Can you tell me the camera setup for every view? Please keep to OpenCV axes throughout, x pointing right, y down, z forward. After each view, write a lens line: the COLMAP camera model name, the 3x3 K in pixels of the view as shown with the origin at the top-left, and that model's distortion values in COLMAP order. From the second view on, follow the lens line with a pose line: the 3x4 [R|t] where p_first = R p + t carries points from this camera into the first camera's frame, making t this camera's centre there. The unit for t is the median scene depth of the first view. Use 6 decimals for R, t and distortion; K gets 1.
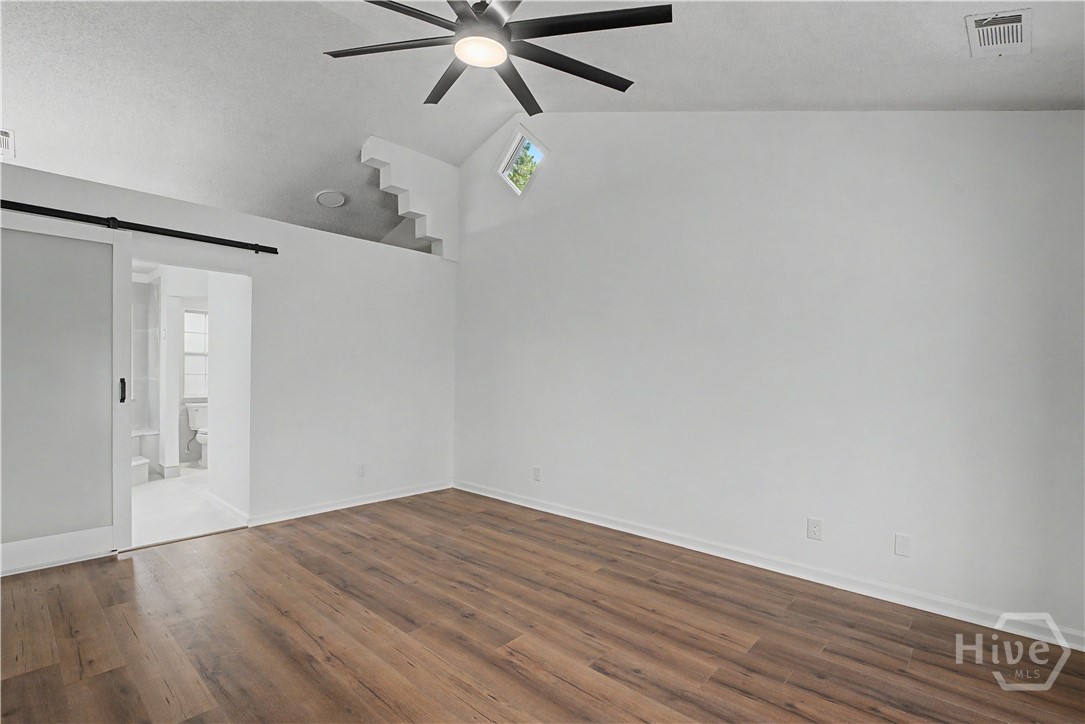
lens RADIAL K [[508.1, 0, 522.9], [0, 508.1, 374.2], [0, 0, 1]] dist [0.001094, 0.000129]
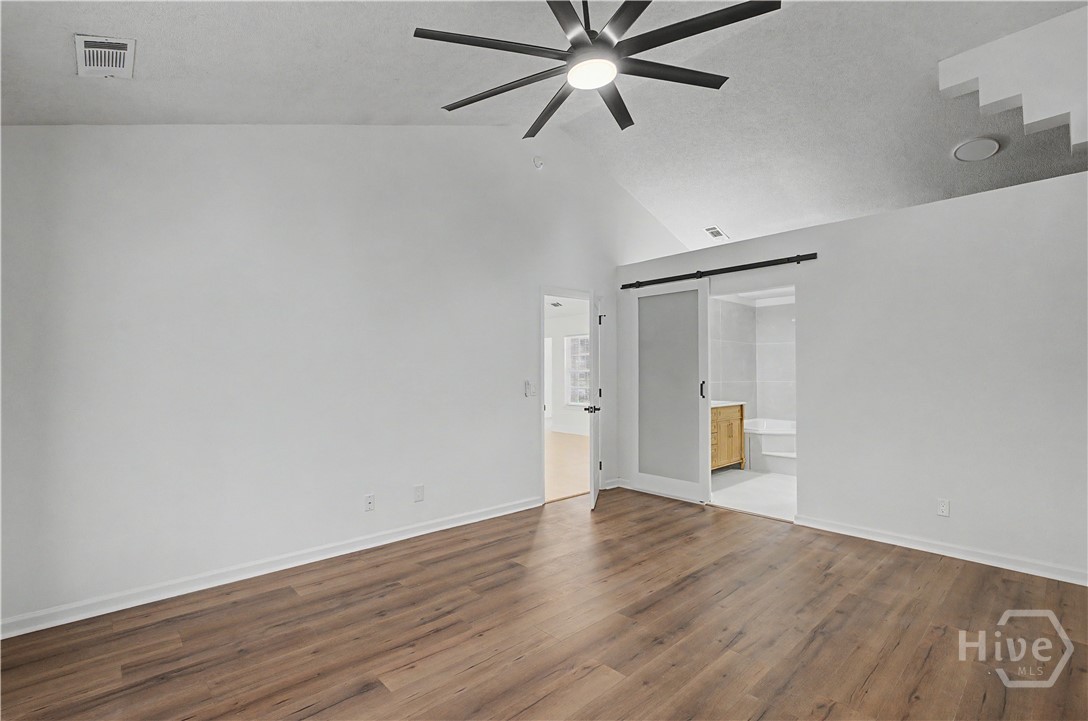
lens RADIAL K [[484.9, 0, 544.0], [0, 484.9, 360.5], [0, 0, 1]] dist [-0.000534, -0.000070]
pose [[-0.055201, -0.039054, -0.997711, 0.695310], [-0.002787, 0.999237, -0.038959, 0.003811], [0.998471, 0.000630, -0.055268, 0.733130]]
